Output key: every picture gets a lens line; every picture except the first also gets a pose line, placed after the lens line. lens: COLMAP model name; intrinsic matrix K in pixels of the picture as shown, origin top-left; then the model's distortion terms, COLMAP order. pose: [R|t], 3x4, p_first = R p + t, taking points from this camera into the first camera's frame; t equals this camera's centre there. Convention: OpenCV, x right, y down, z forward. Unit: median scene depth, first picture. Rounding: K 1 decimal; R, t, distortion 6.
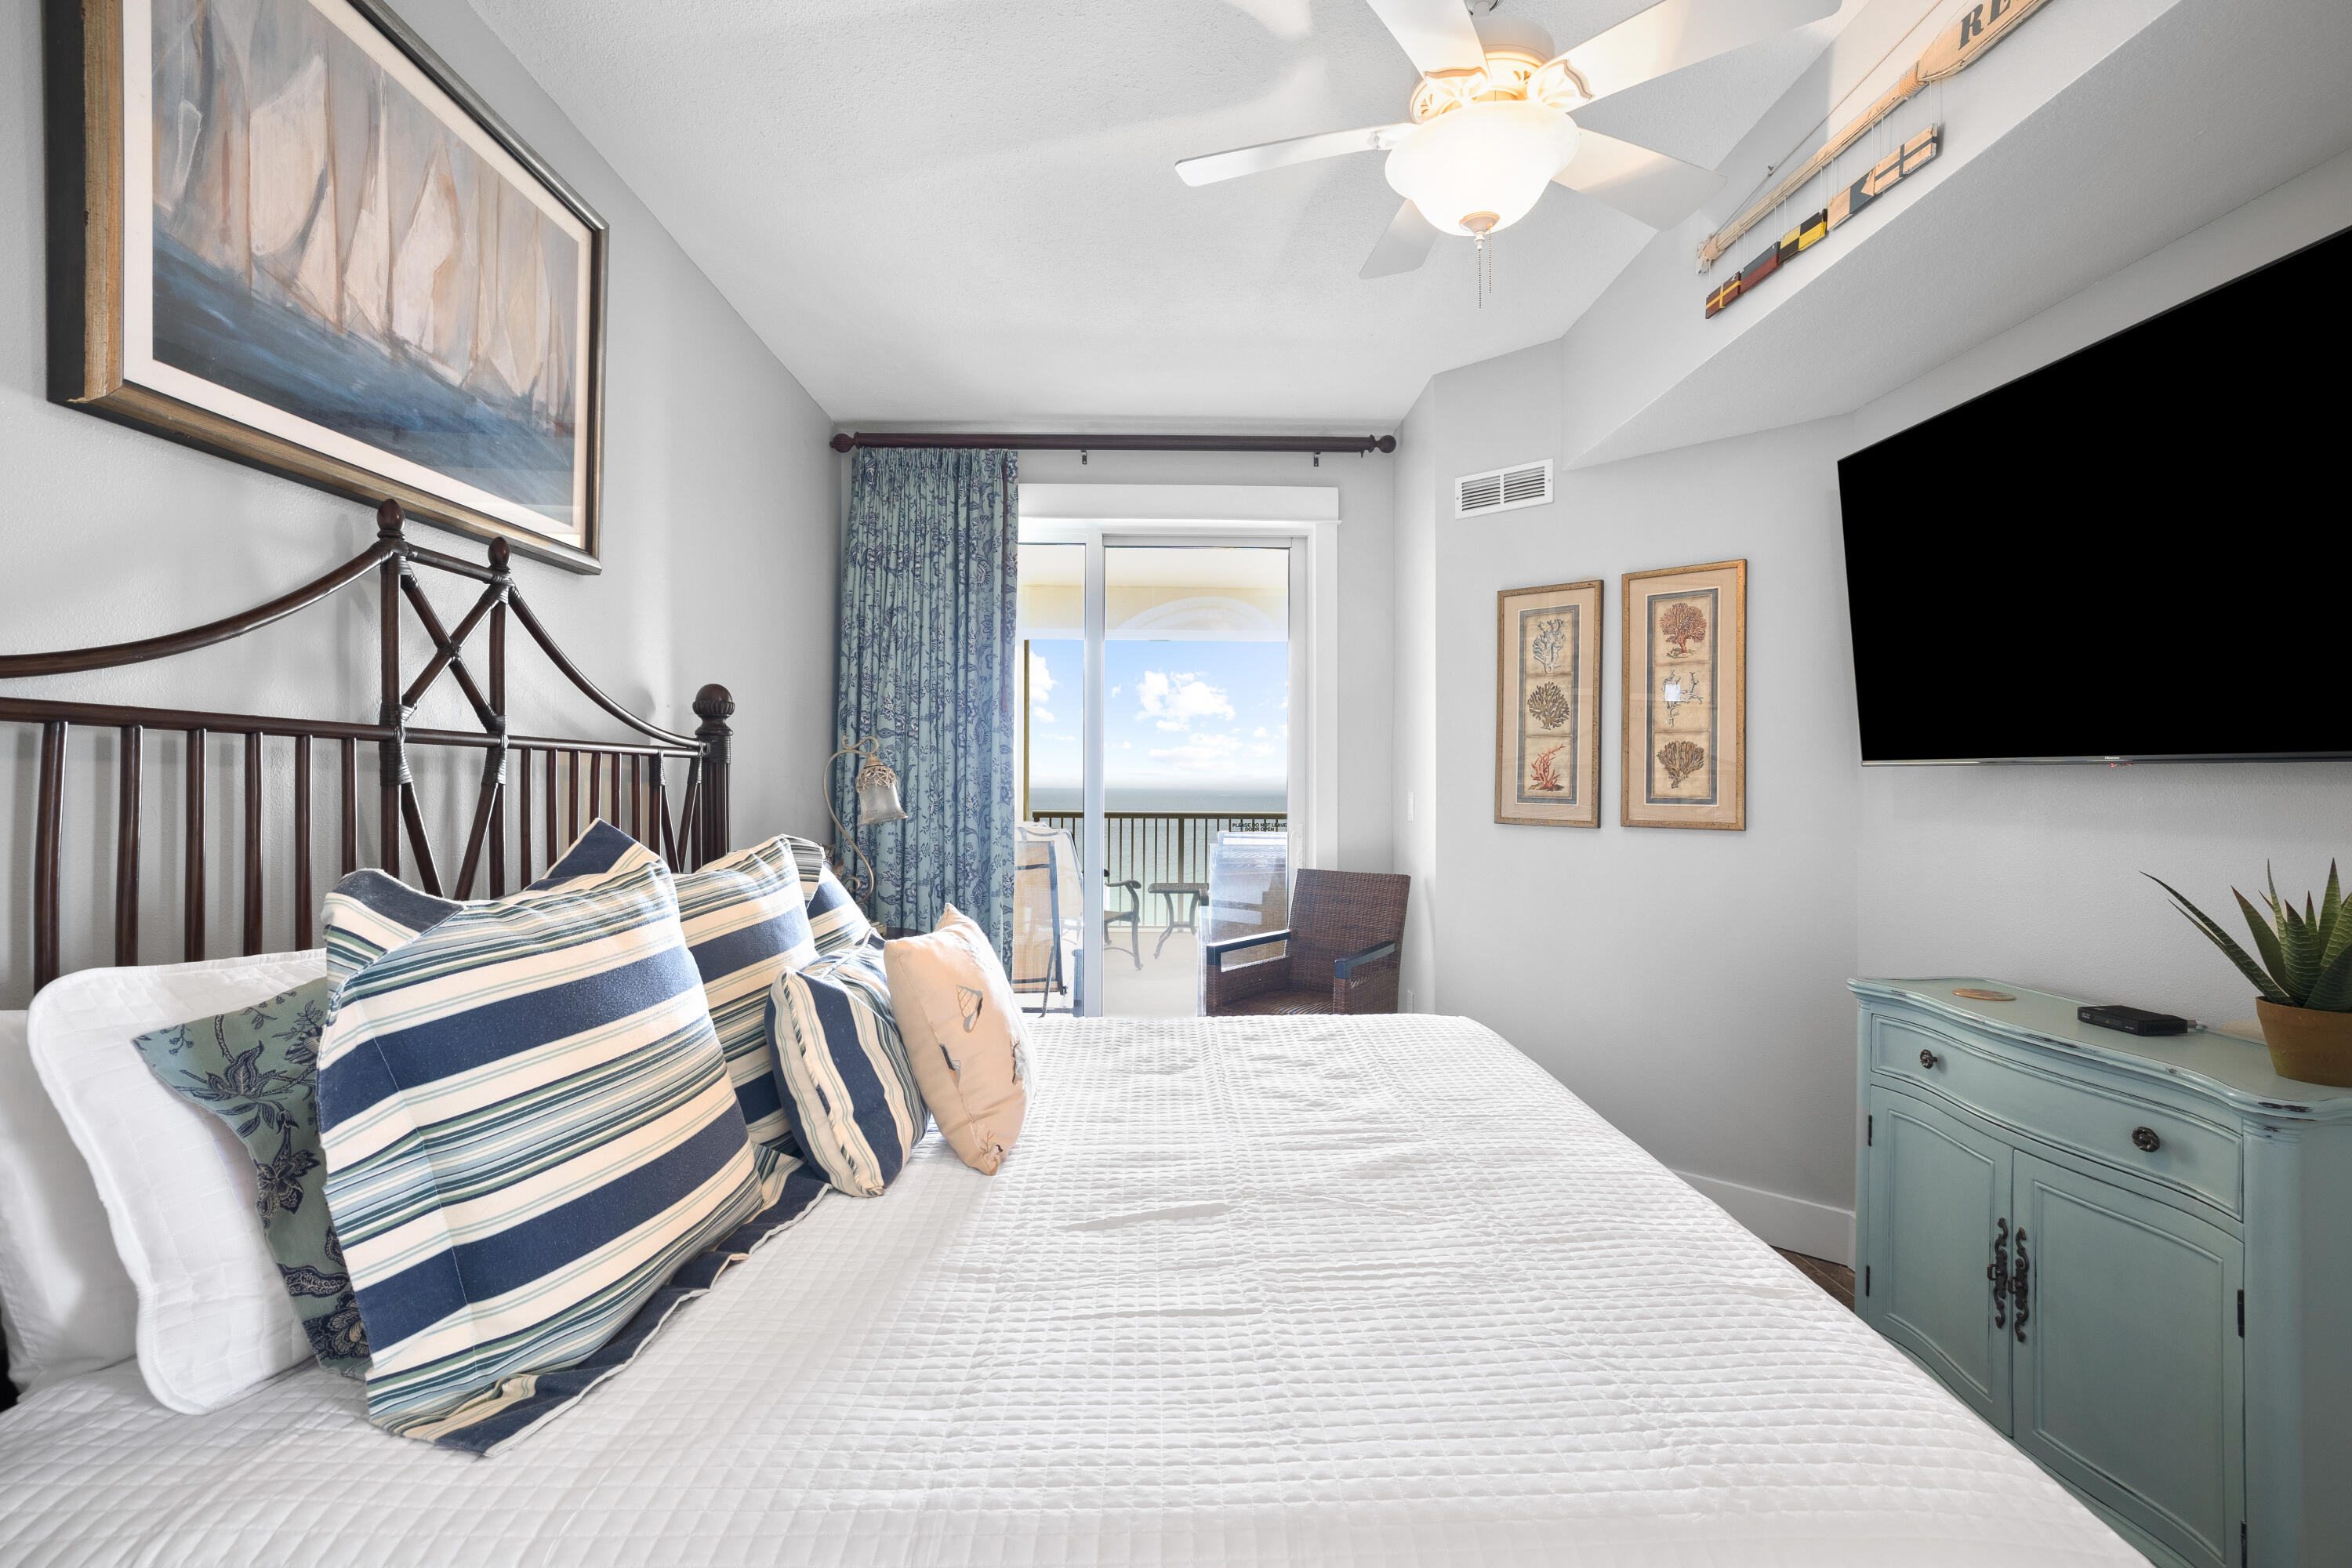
lens RADIAL K [[1027.9, 0, 1171.7], [0, 1027.9, 778.2], [0, 0, 1]] dist [-0.038125, 0.018532]
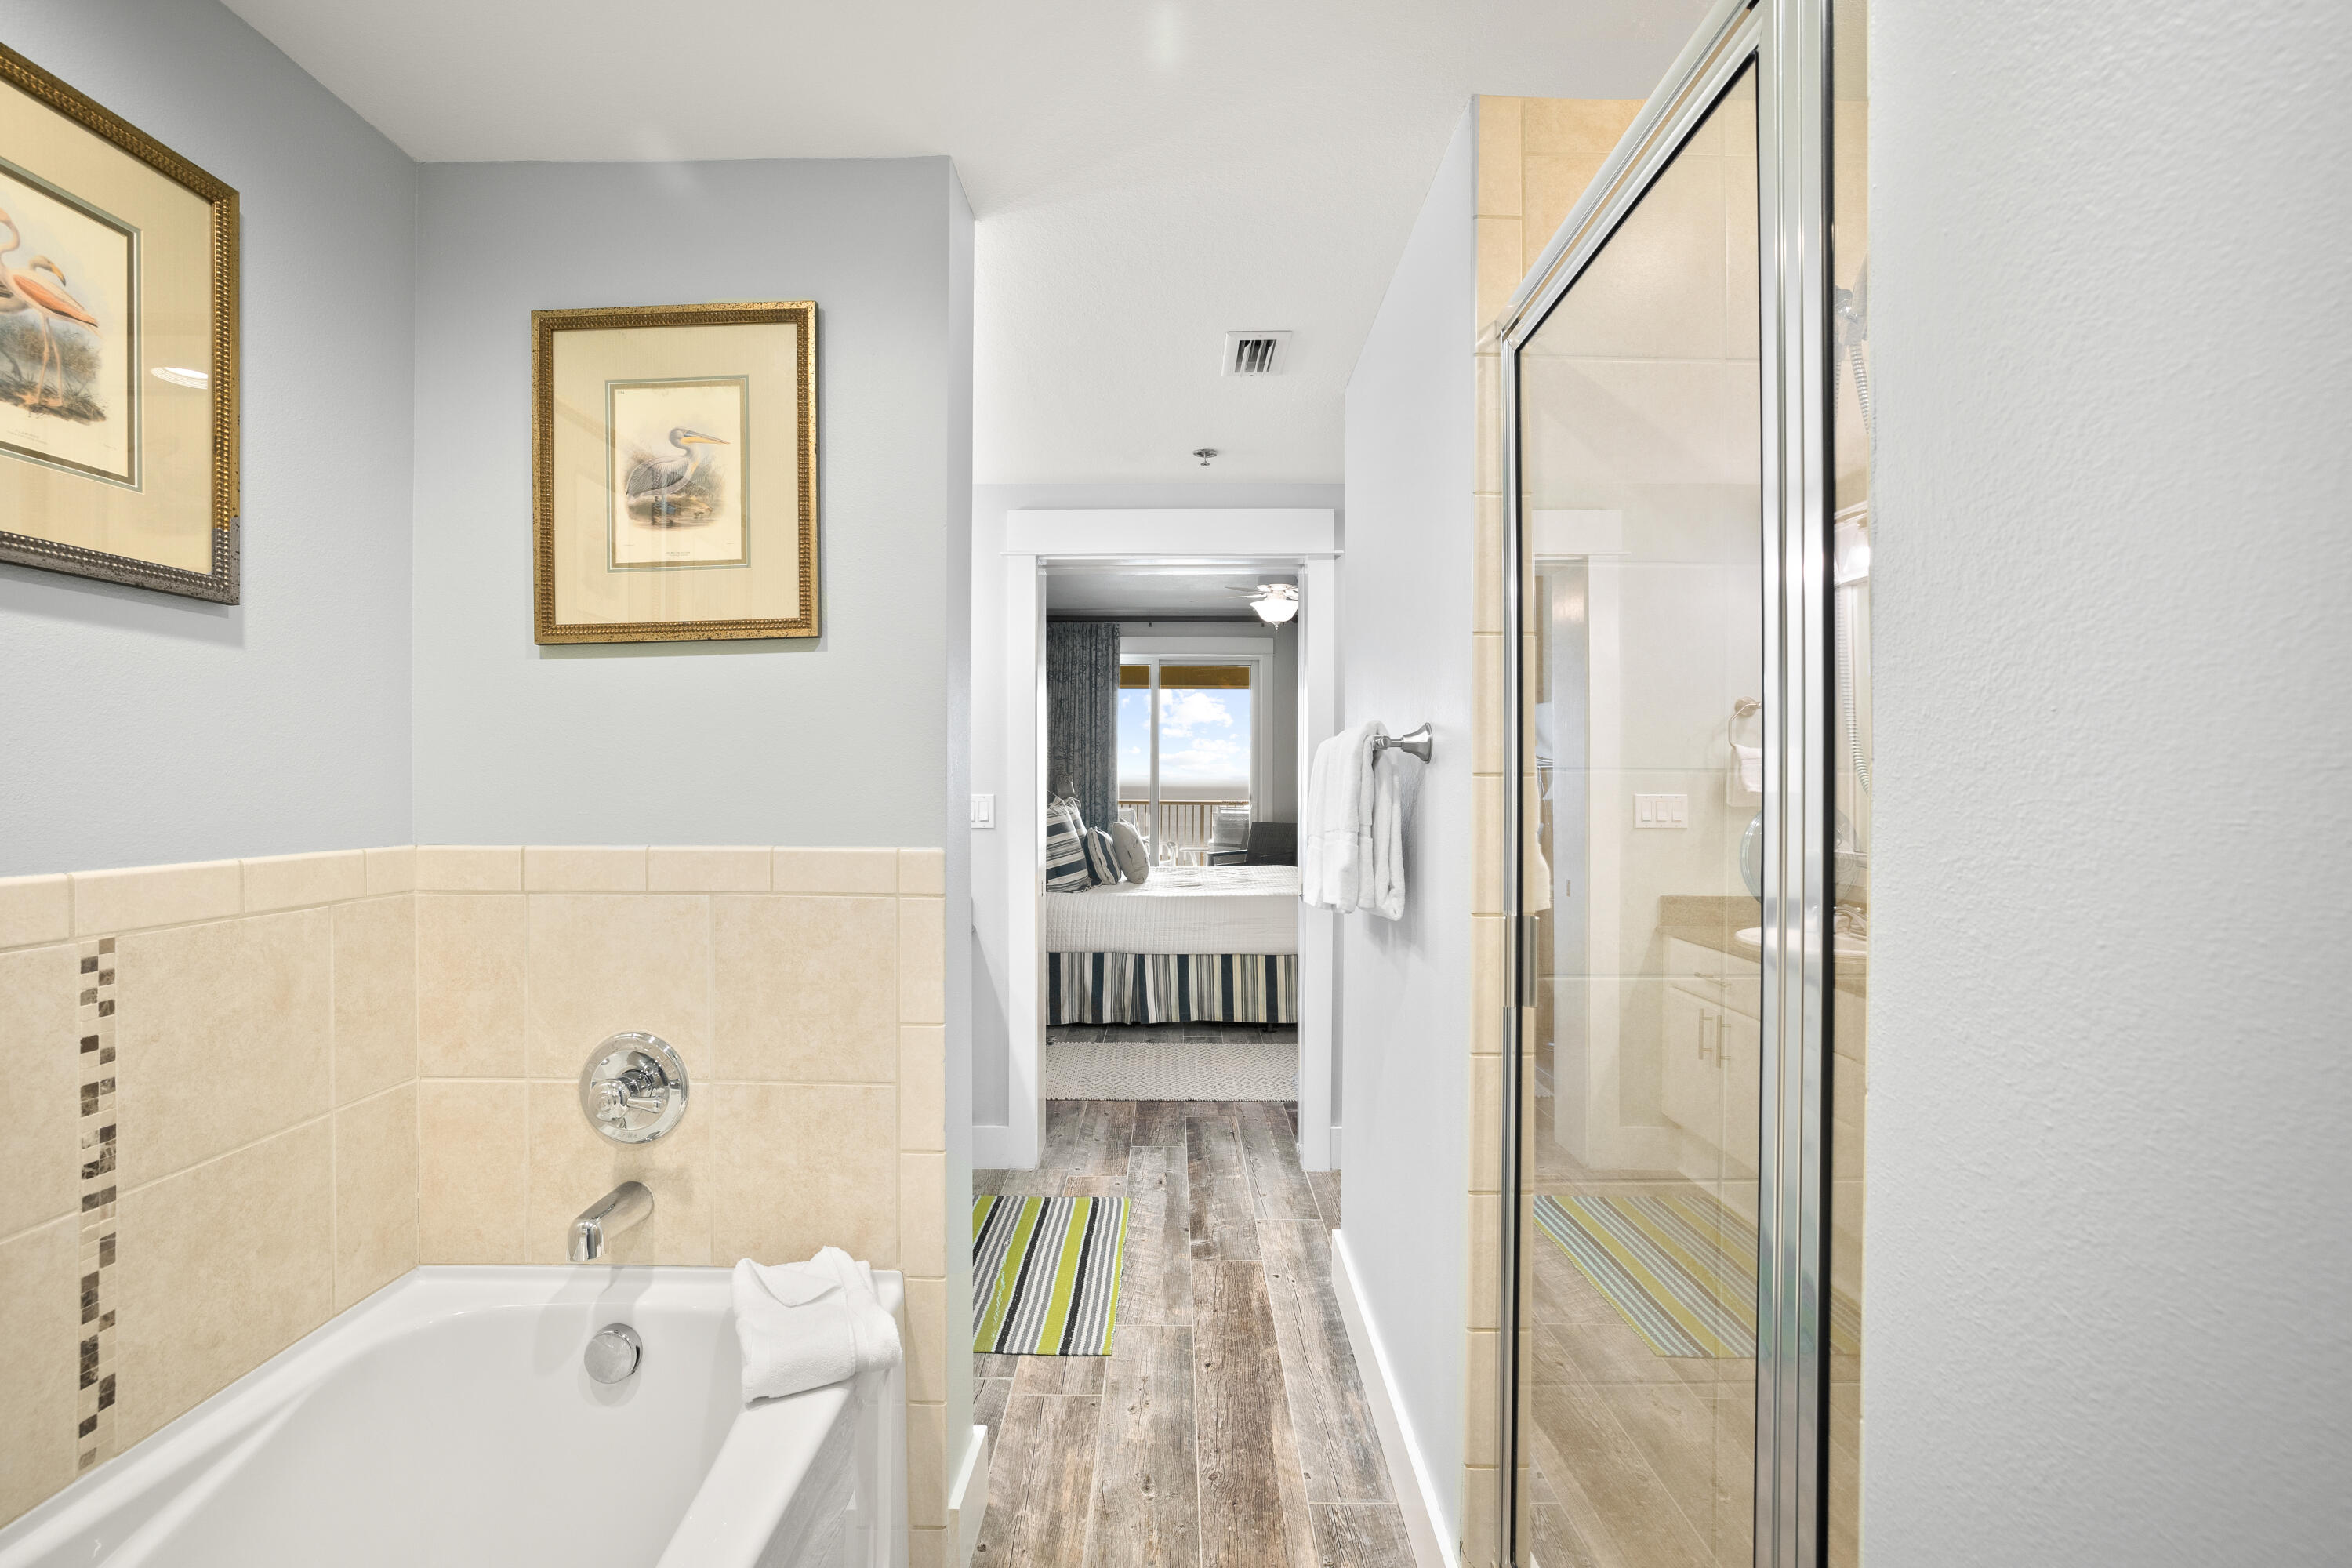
lens RADIAL K [[1041.2, 0, 1176.0], [0, 1041.2, 784.0], [0, 0, 1]] dist [0.108857, -0.000034]
pose [[0.999667, -0.001585, -0.025739, 0.022279], [0.001779, 0.999970, 0.007517, -0.005722], [0.025726, -0.007560, 0.999640, -1.207922]]
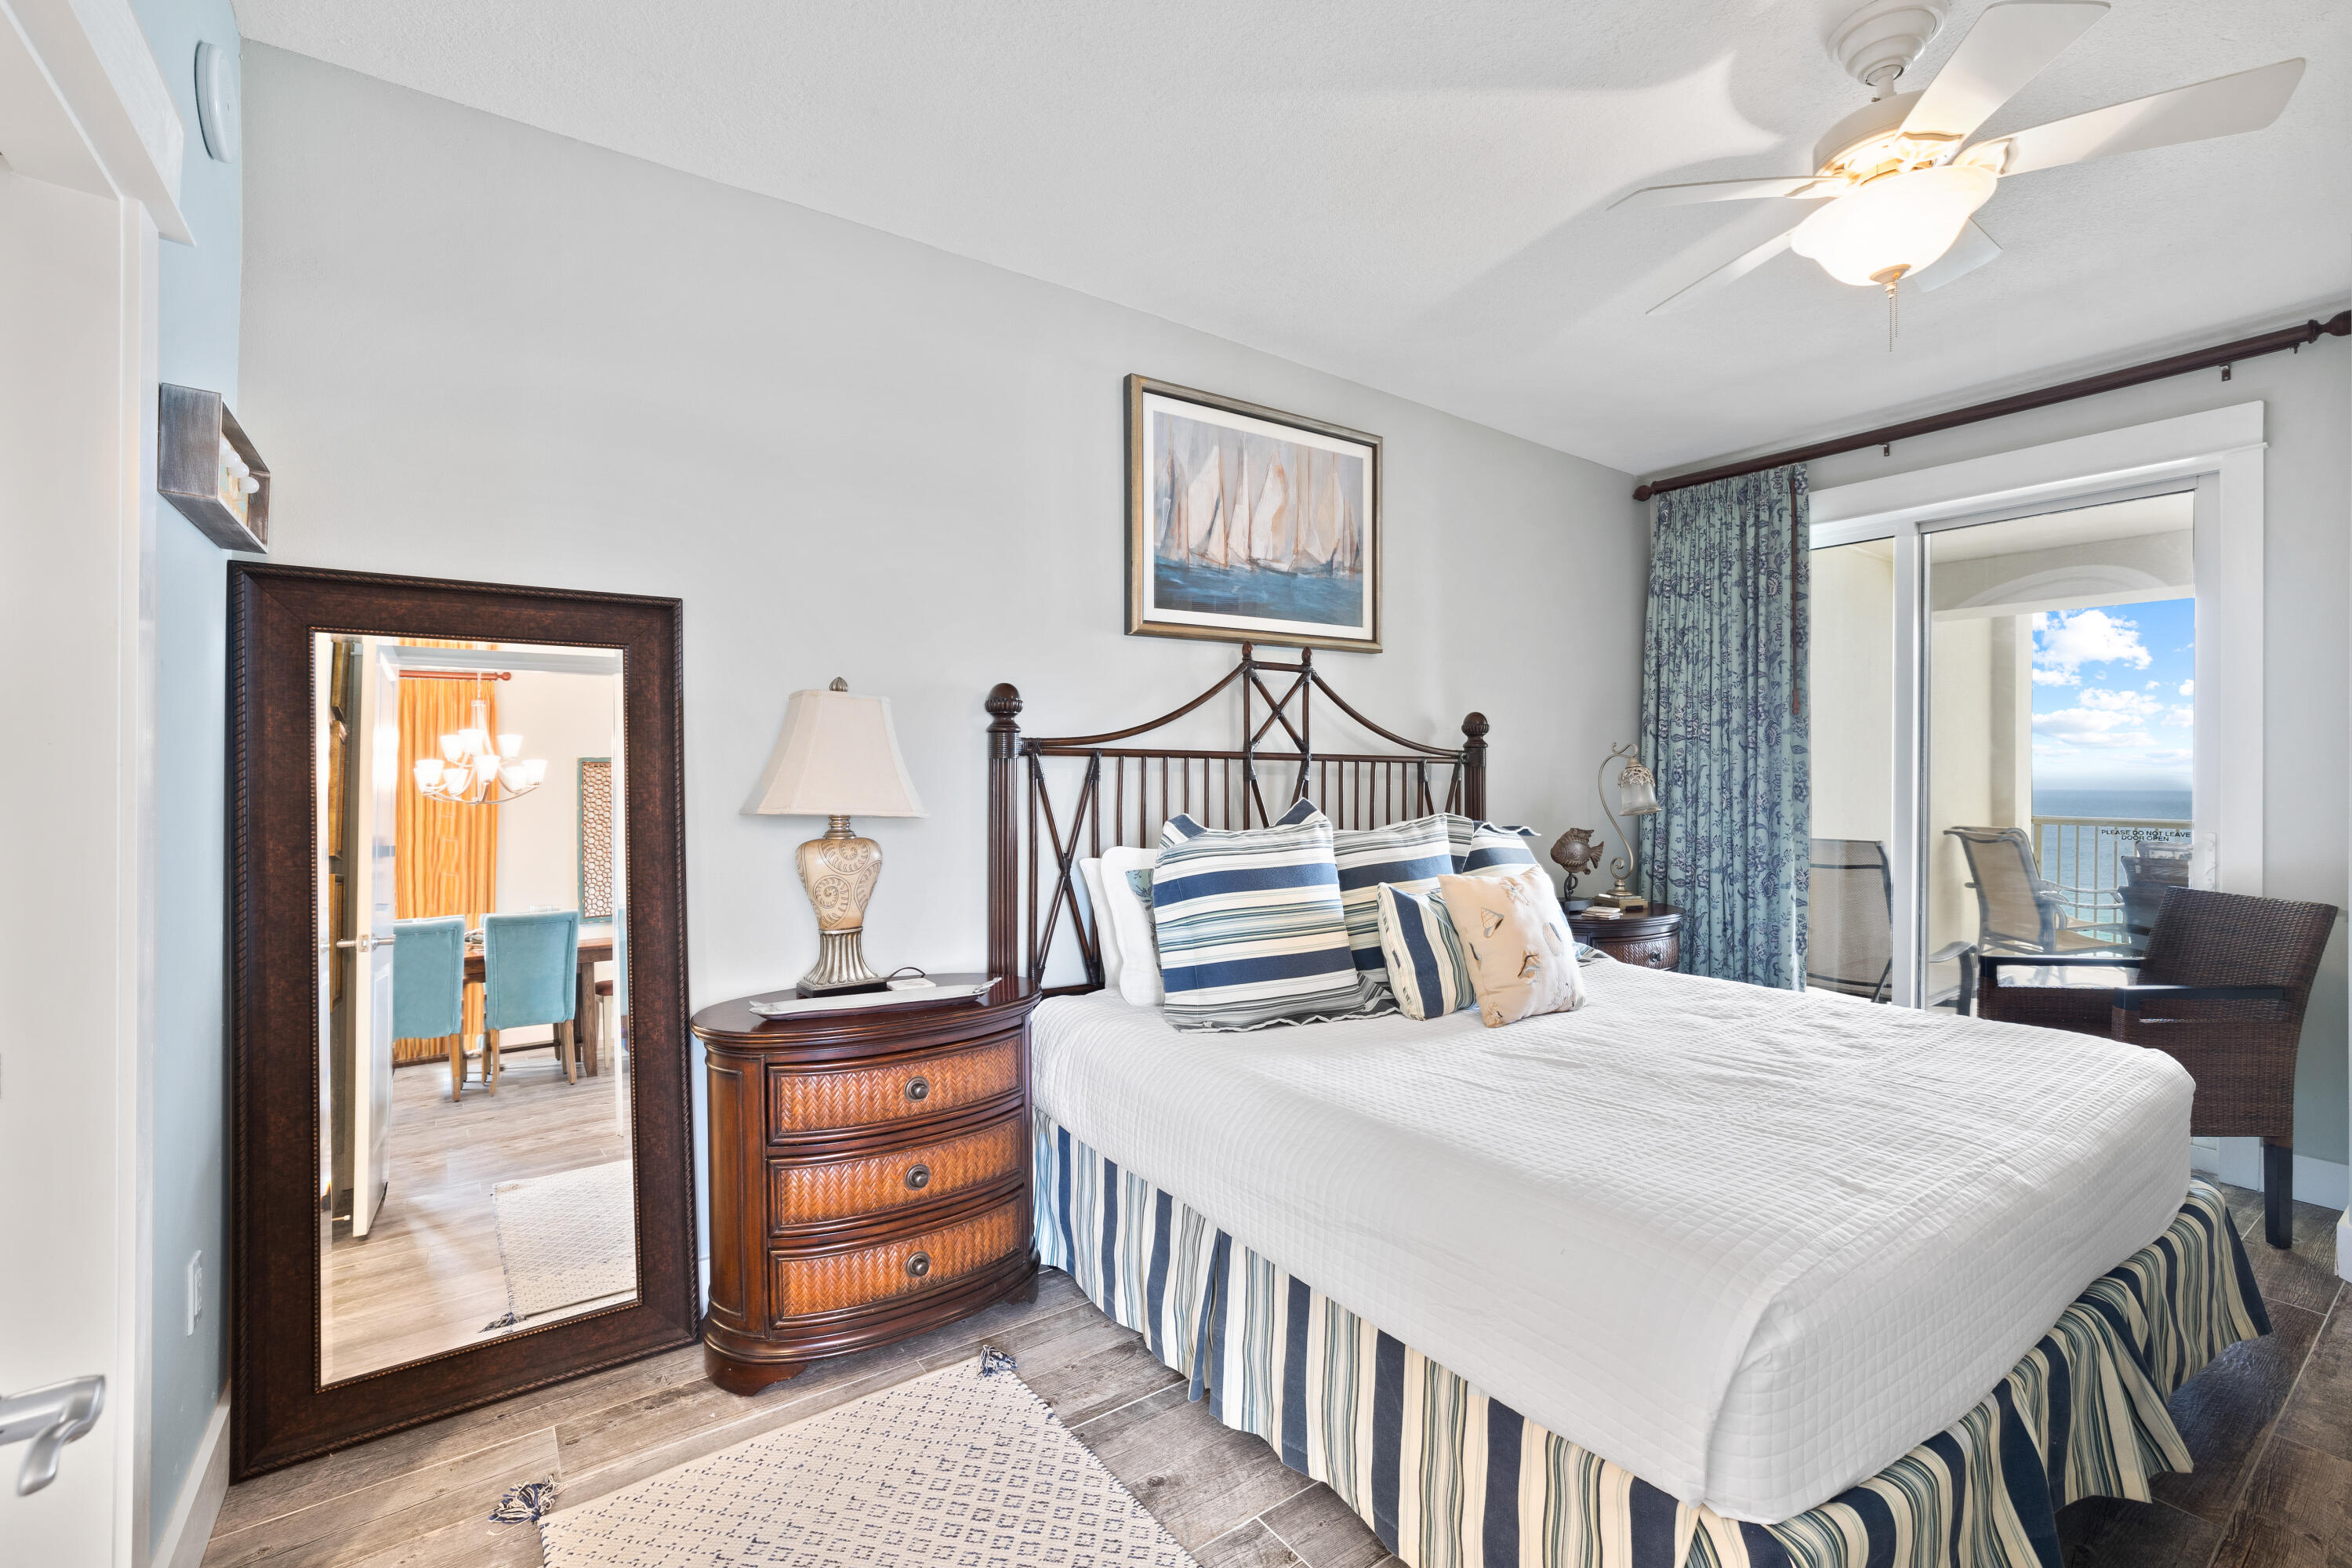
lens RADIAL K [[1010.6, 0, 1156.3], [0, 1010.6, 774.8], [0, 0, 1]] dist [-0.000812, -0.000152]
pose [[0.558375, -0.002386, -0.829585, 0.348166], [0.000271, 0.999996, -0.002694, 0.000280], [0.829588, 0.001280, 0.558374, -0.126630]]
